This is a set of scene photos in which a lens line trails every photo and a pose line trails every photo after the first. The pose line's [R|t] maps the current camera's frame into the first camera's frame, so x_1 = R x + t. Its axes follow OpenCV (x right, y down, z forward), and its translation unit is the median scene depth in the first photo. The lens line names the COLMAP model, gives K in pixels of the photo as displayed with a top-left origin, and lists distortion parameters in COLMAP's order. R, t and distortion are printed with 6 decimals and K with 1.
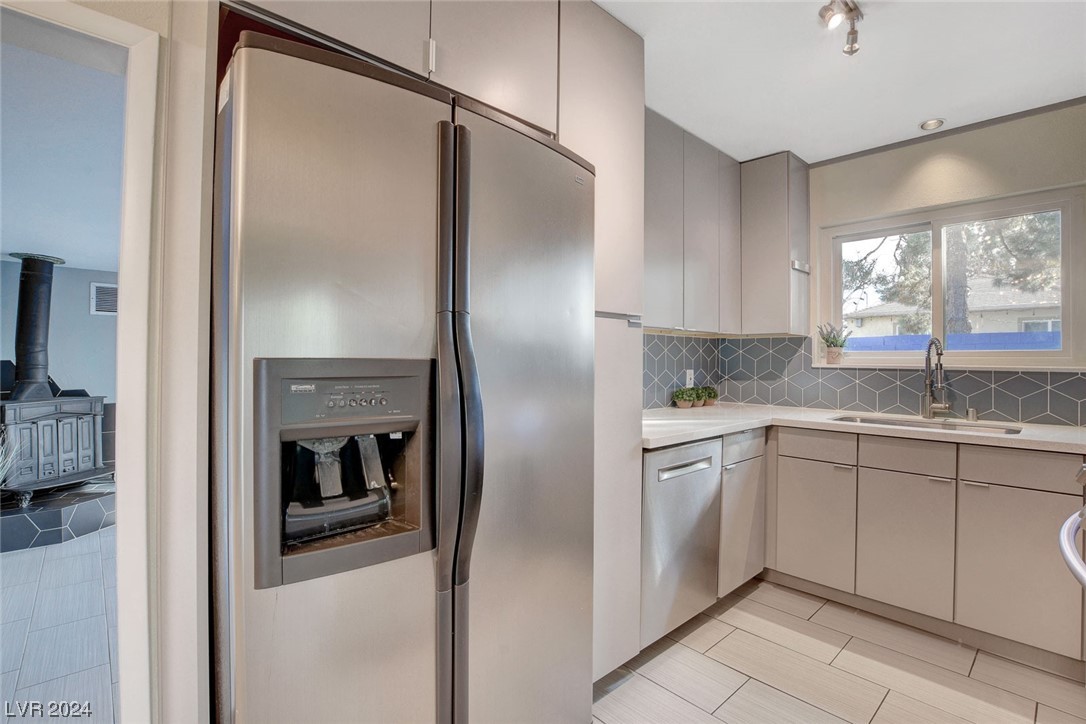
lens RADIAL K [[504.4, 0, 549.7], [0, 504.4, 356.1], [0, 0, 1]] dist [-0.034273, 0.005646]
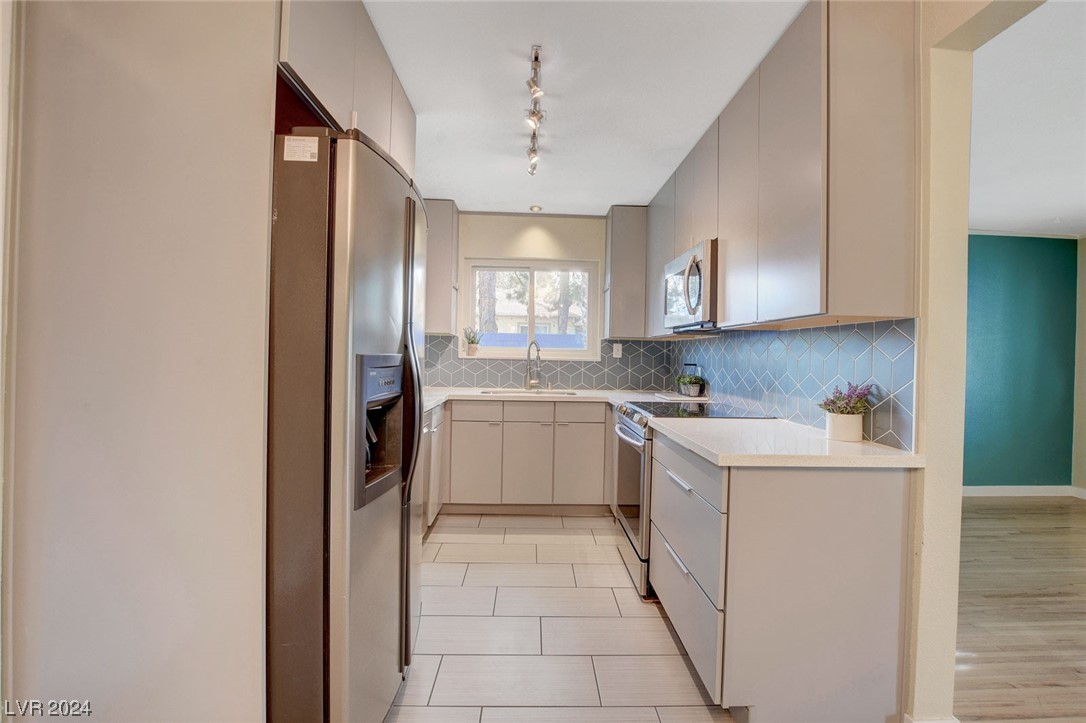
lens RADIAL K [[504.4, 0, 549.7], [0, 504.4, 355.6], [0, 0, 1]] dist [-0.034273, 0.005646]
pose [[0.657487, 0.004781, 0.753451, -0.438296], [-0.020132, 0.999734, 0.011224, -0.006054], [-0.753197, -0.022548, 0.657409, -0.134400]]
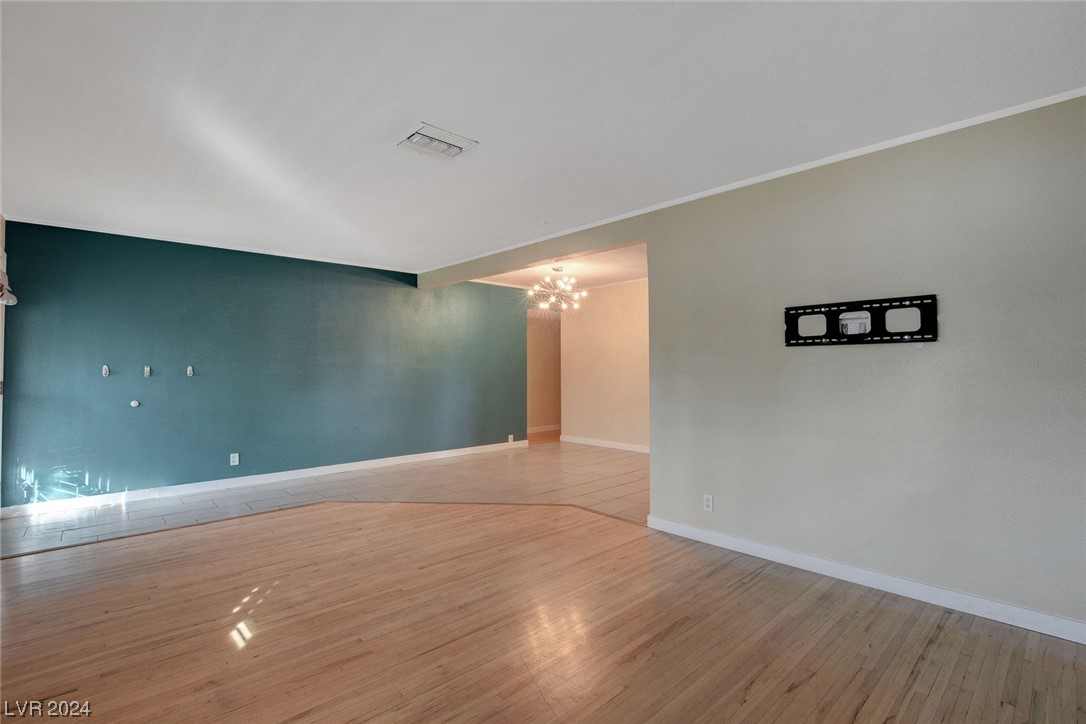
lens RADIAL K [[504.4, 0, 549.7], [0, 504.4, 356.1], [0, 0, 1]] dist [-0.034273, 0.005646]
pose [[-0.004135, -0.026804, -0.999632, 1.858363], [0.010546, 0.999584, -0.026847, 0.008138], [0.999936, -0.010653, -0.003850, -0.410698]]
